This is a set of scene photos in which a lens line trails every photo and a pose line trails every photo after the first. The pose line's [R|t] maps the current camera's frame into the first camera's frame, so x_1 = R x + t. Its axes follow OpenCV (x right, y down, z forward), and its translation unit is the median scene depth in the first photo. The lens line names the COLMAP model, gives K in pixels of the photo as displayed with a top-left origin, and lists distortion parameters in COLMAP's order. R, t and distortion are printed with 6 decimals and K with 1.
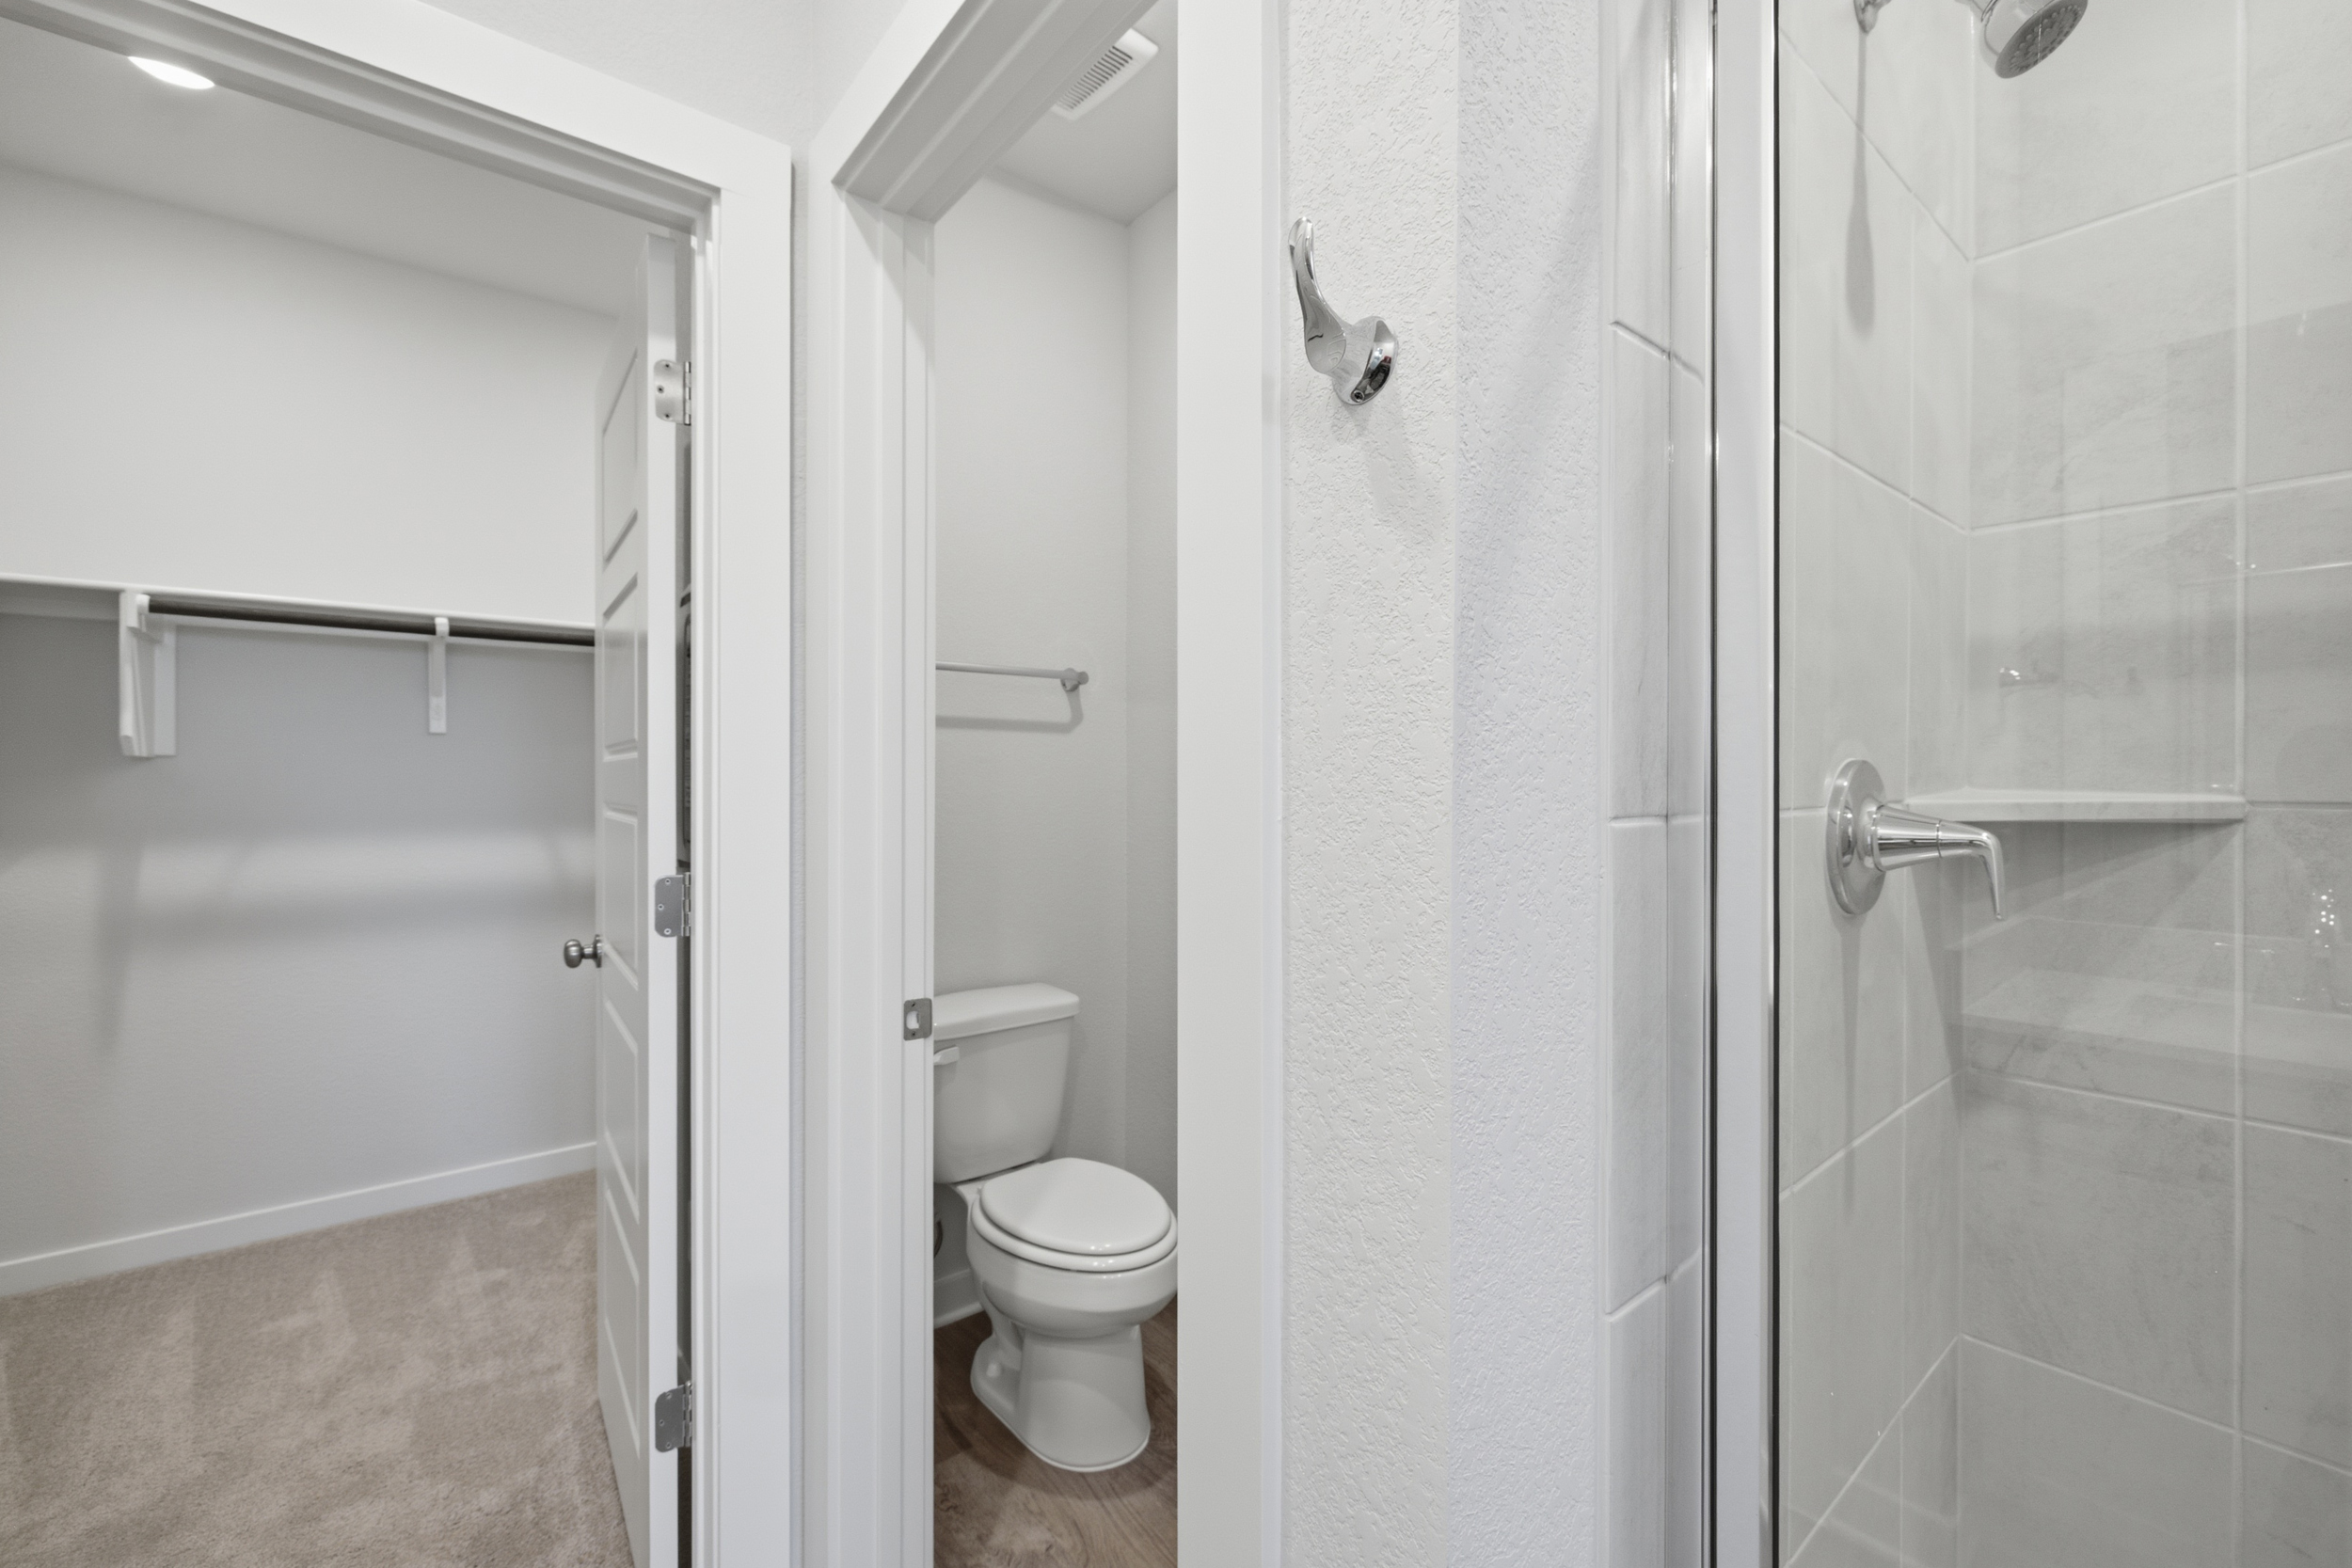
lens RADIAL K [[985.5, 0, 1174.4], [0, 985.5, 773.0], [0, 0, 1]] dist [0.002287, -0.000432]
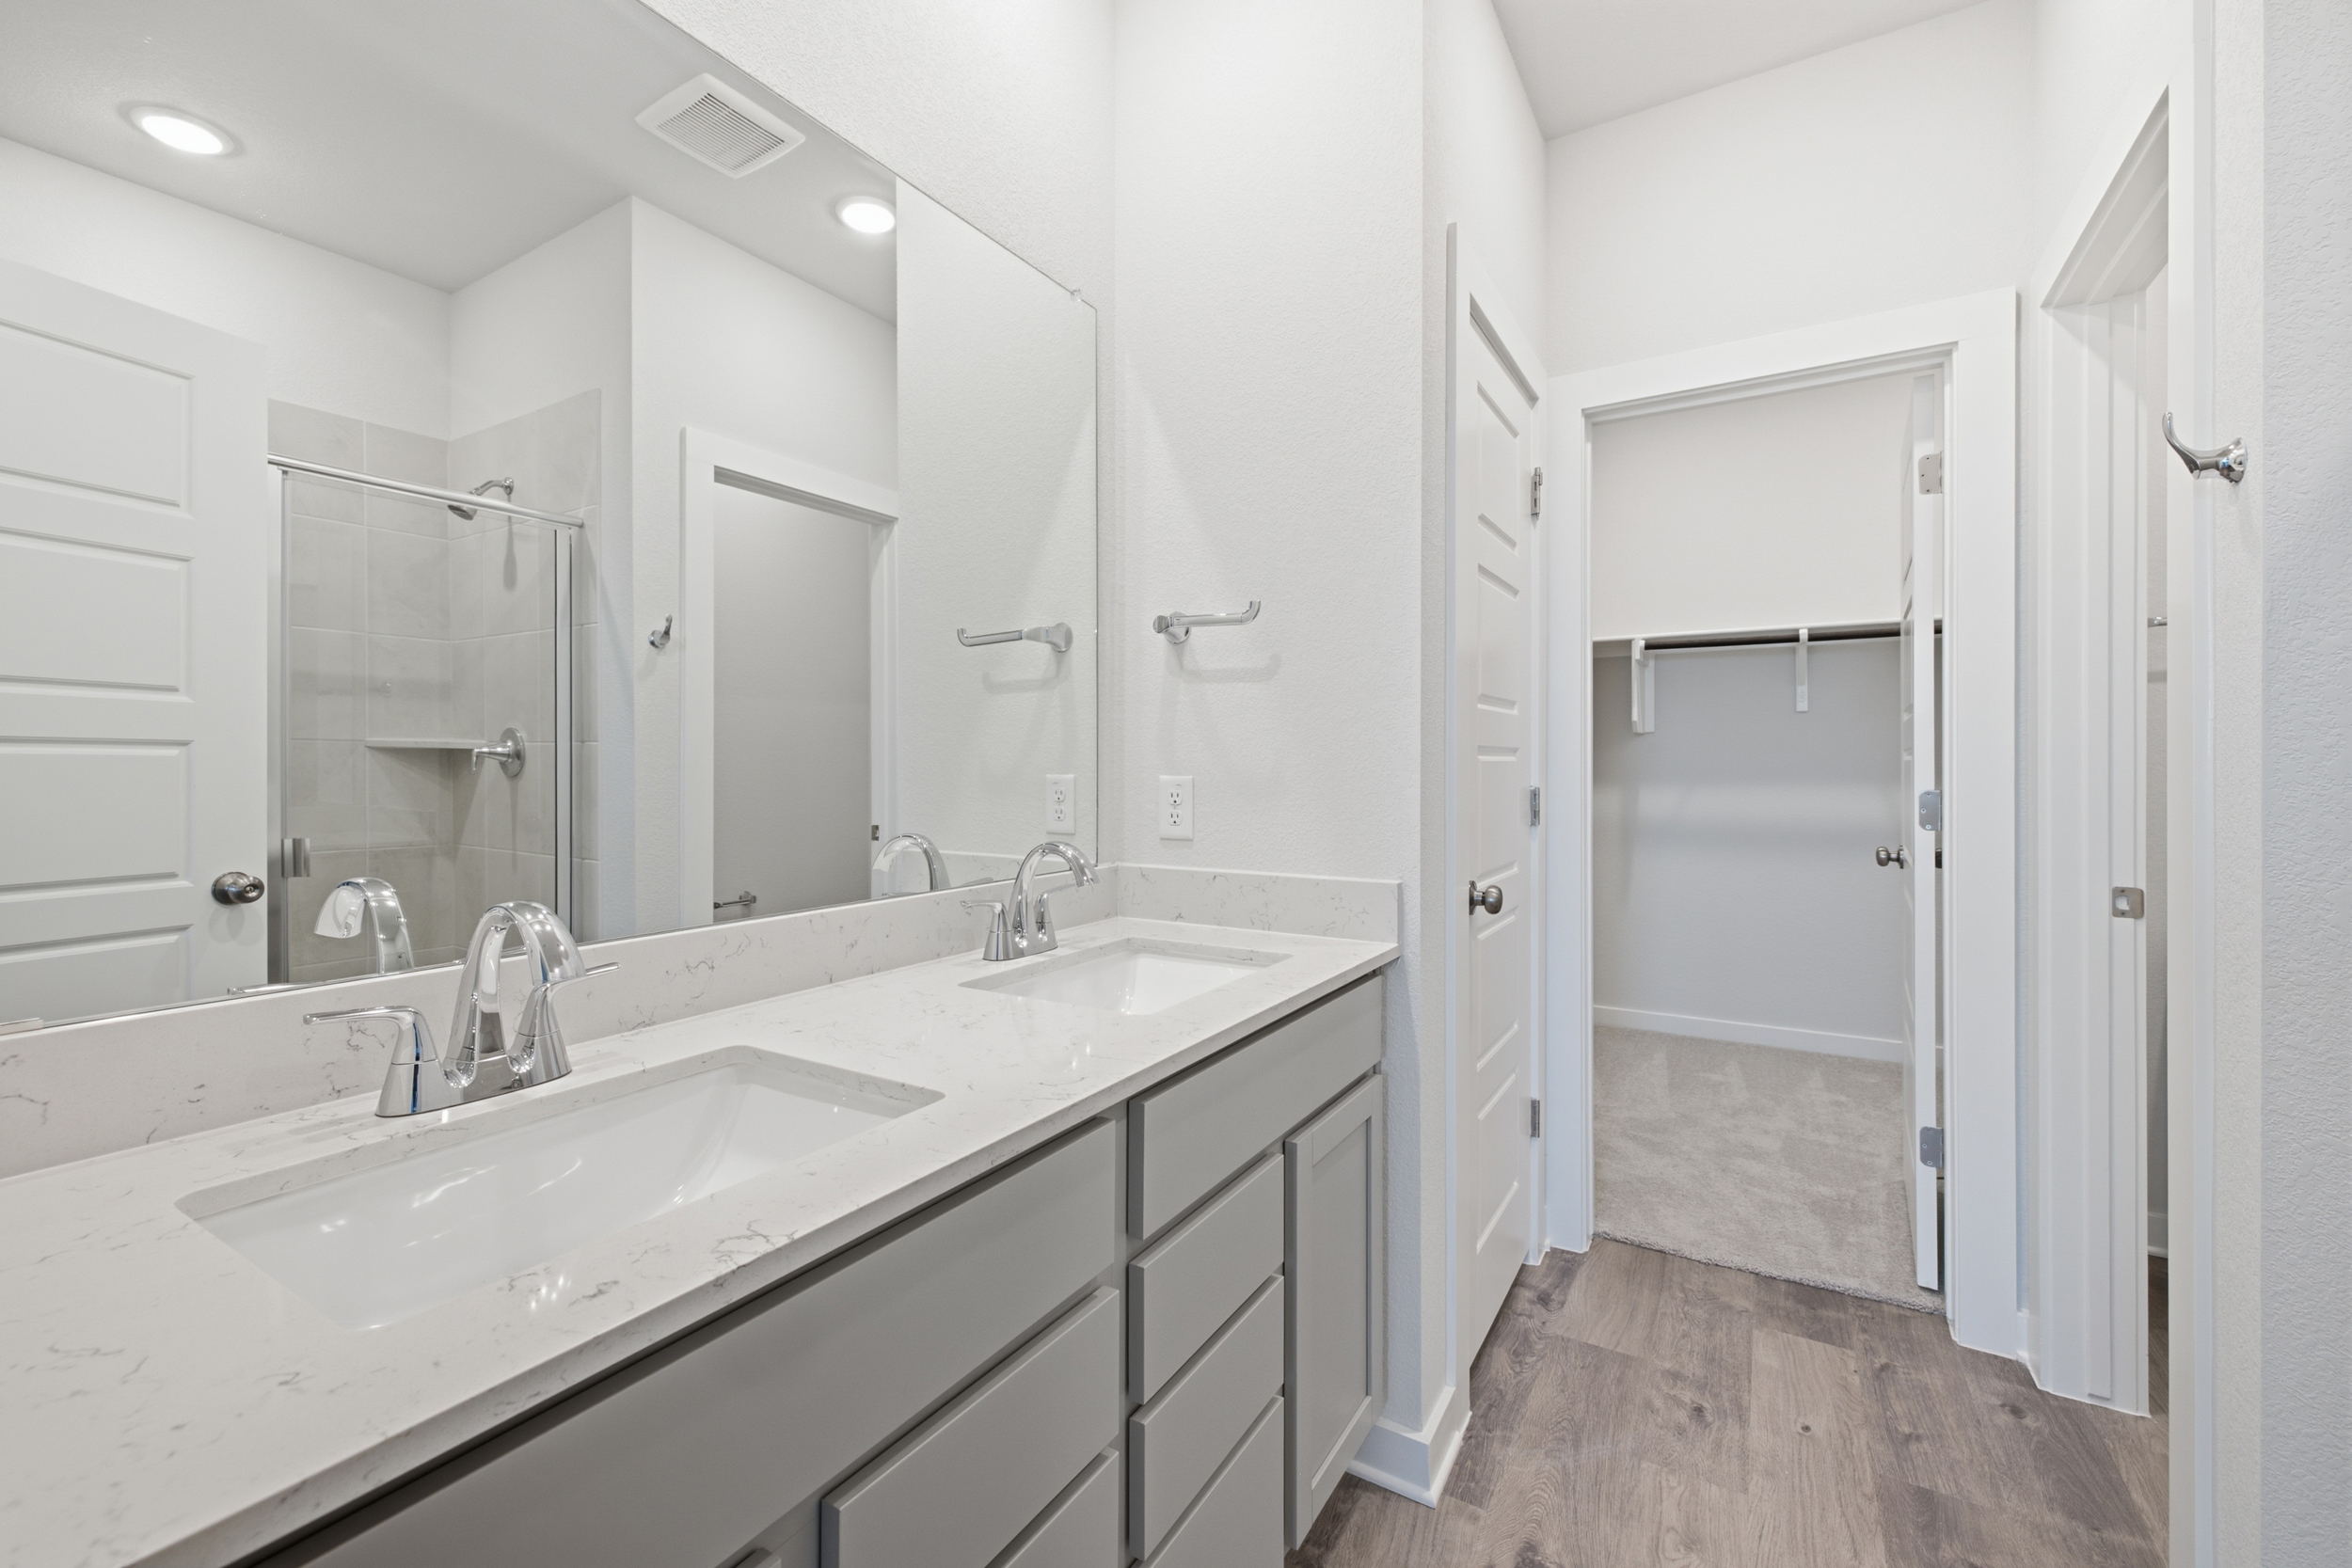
lens RADIAL K [[985.5, 0, 1174.4], [0, 985.5, 773.0], [0, 0, 1]] dist [0.002287, -0.000432]
pose [[0.341296, 0.007128, -0.939929, 0.377206], [0.007157, 0.999923, 0.010182, 0.037629], [0.939929, -0.010202, 0.341219, -0.446345]]
